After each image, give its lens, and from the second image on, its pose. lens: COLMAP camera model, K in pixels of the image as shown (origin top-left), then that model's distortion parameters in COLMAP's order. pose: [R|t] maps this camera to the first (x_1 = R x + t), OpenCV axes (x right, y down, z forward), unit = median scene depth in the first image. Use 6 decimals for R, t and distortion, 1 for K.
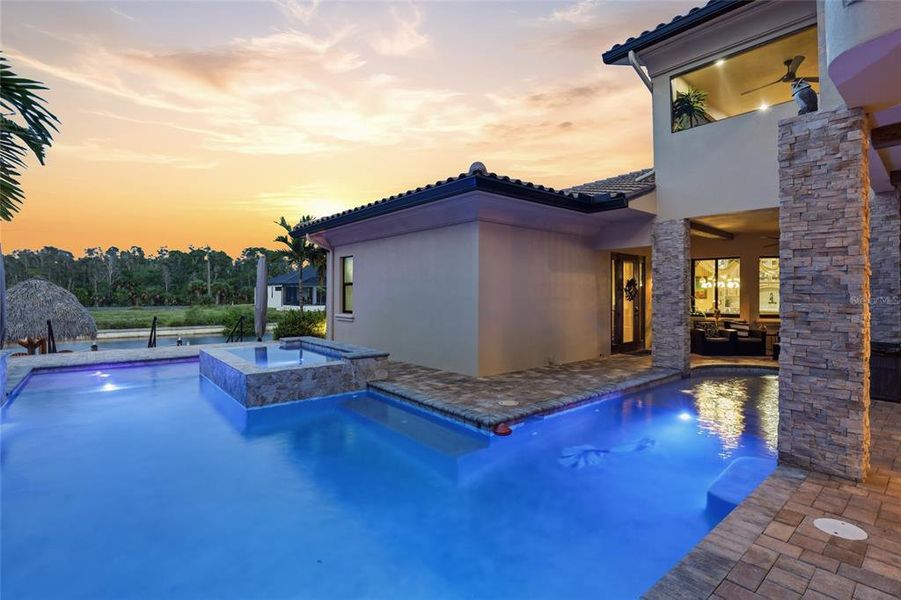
lens RADIAL K [[455.6, 0, 455.9], [0, 455.6, 278.7], [0, 0, 1]] dist [-0.031466, 0.001691]
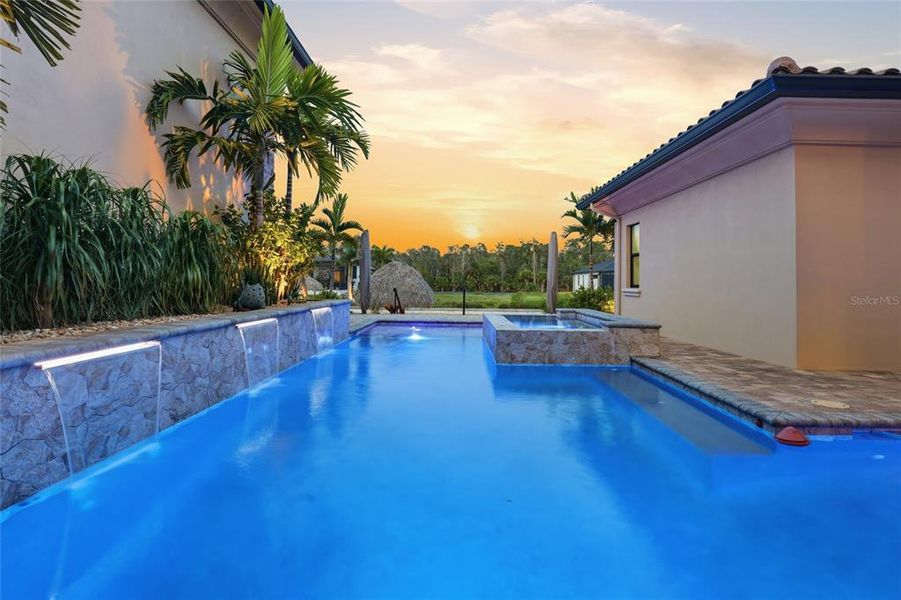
lens RADIAL K [[455.6, 0, 455.9], [0, 455.6, 278.7], [0, 0, 1]] dist [-0.031466, 0.001691]
pose [[0.735635, -0.008217, -0.677329, 0.135274], [0.000767, 0.999936, -0.011297, 0.088763], [0.677378, 0.007791, 0.735594, 0.149474]]
